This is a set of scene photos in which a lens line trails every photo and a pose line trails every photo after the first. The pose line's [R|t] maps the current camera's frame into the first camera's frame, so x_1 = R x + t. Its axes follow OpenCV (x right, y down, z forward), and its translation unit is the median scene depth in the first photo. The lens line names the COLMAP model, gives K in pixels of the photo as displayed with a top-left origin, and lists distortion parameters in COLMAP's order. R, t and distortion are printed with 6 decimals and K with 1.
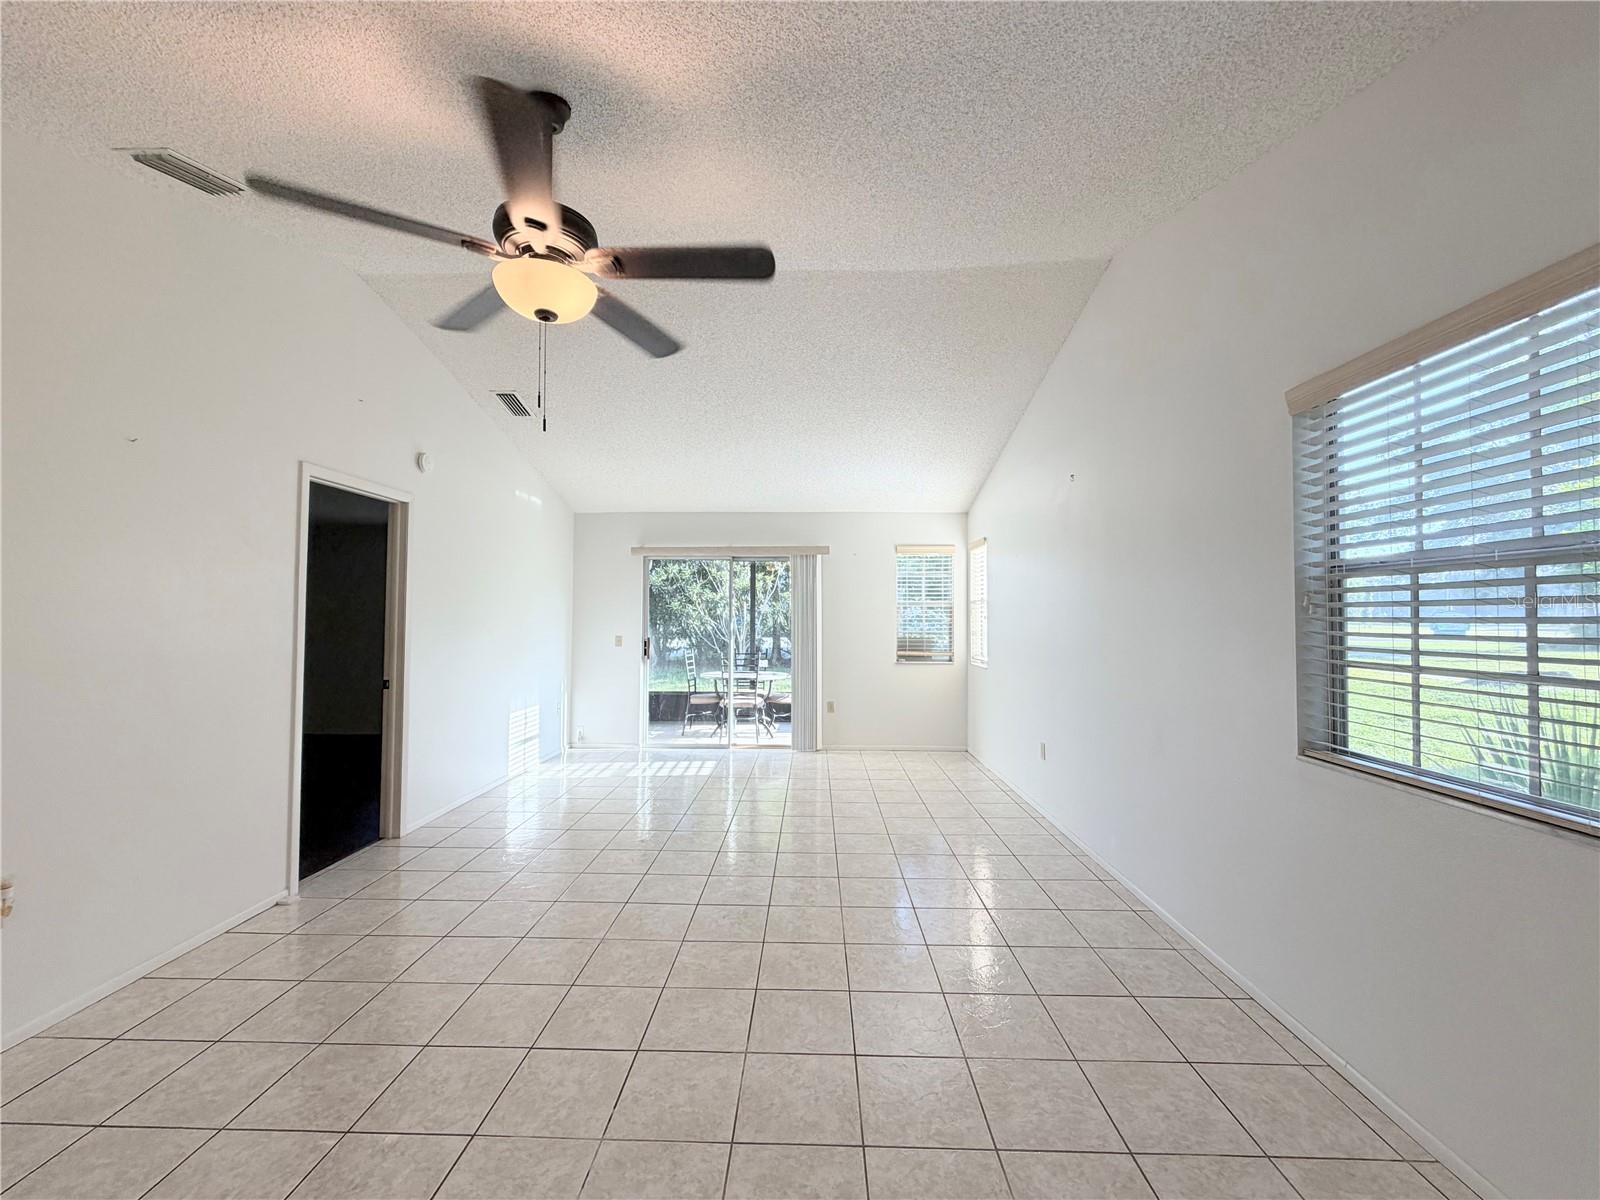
lens RADIAL K [[630.3, 0, 798.1], [0, 630.3, 629.8], [0, 0, 1]] dist [-0.000659, -0.000277]
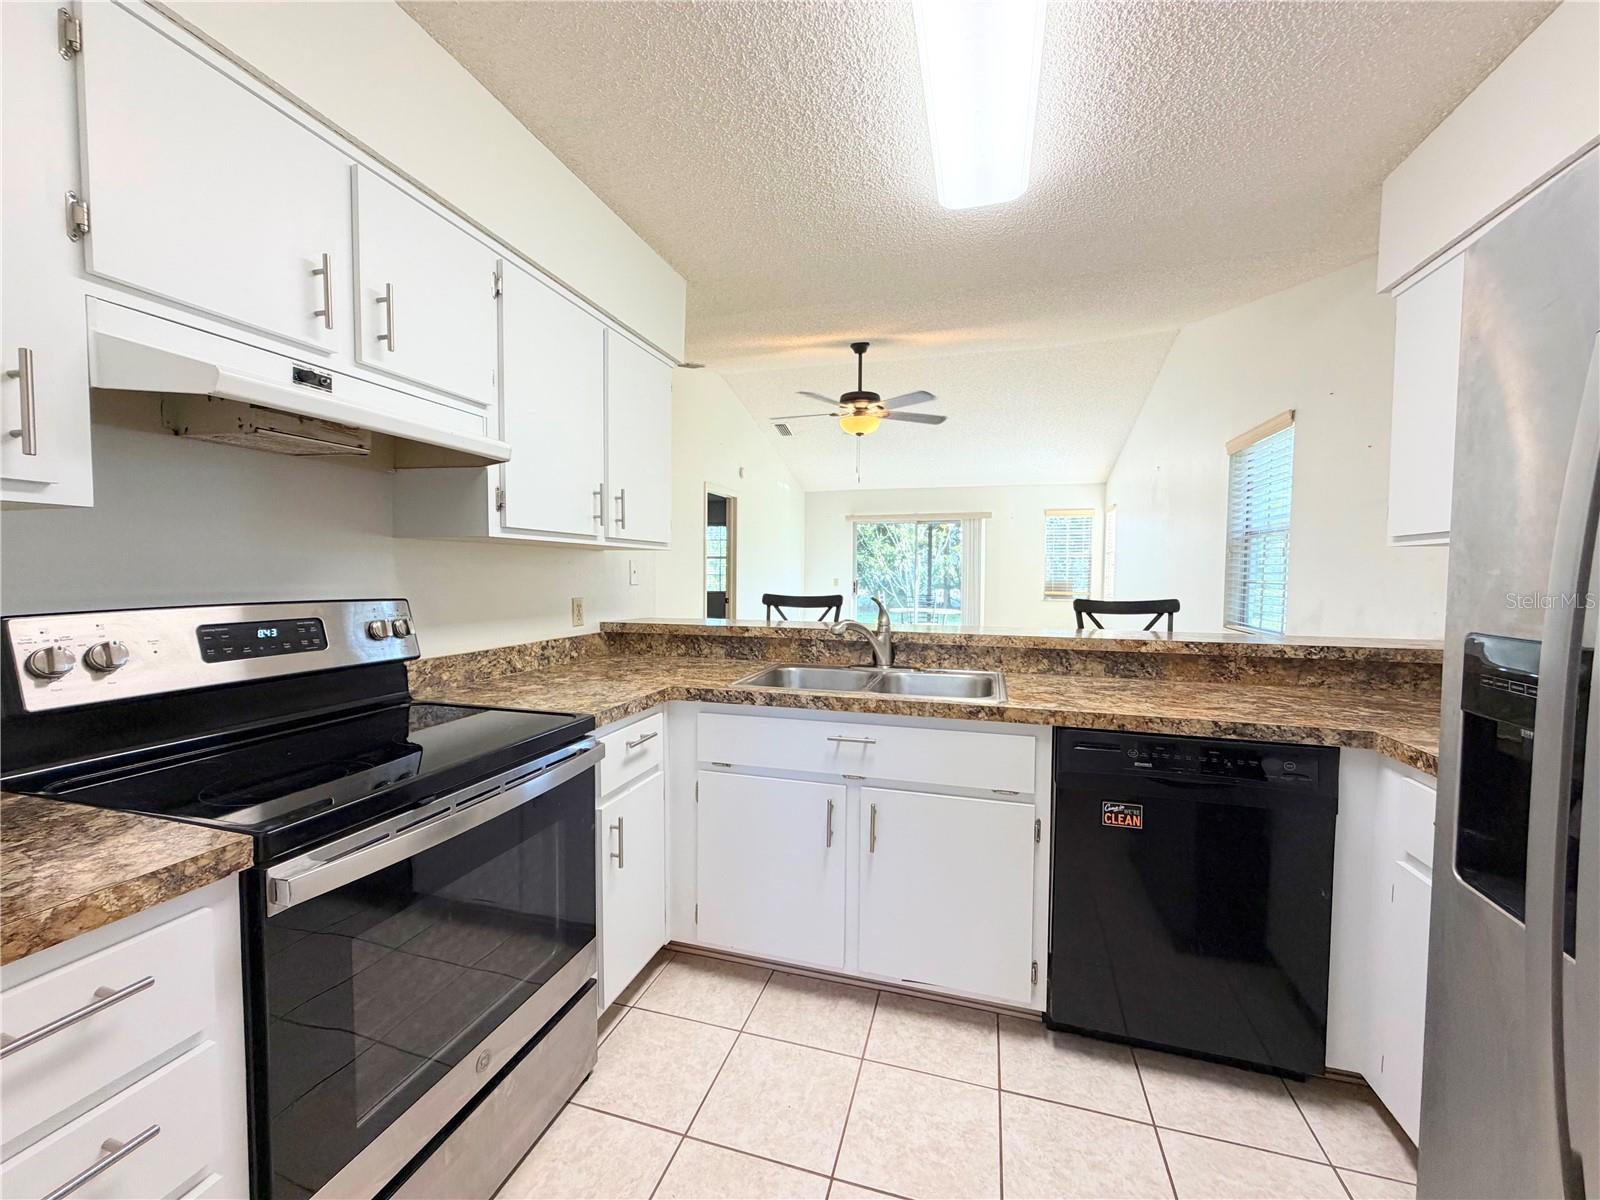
lens RADIAL K [[645.0, 0, 790.5], [0, 645.0, 599.7], [0, 0, 1]] dist [-0.030830, -0.000107]
pose [[0.963856, 0.014715, -0.266017, 0.003602], [-0.008630, 0.999674, 0.024030, 0.024013], [0.266284, -0.020865, 0.963669, -0.430114]]
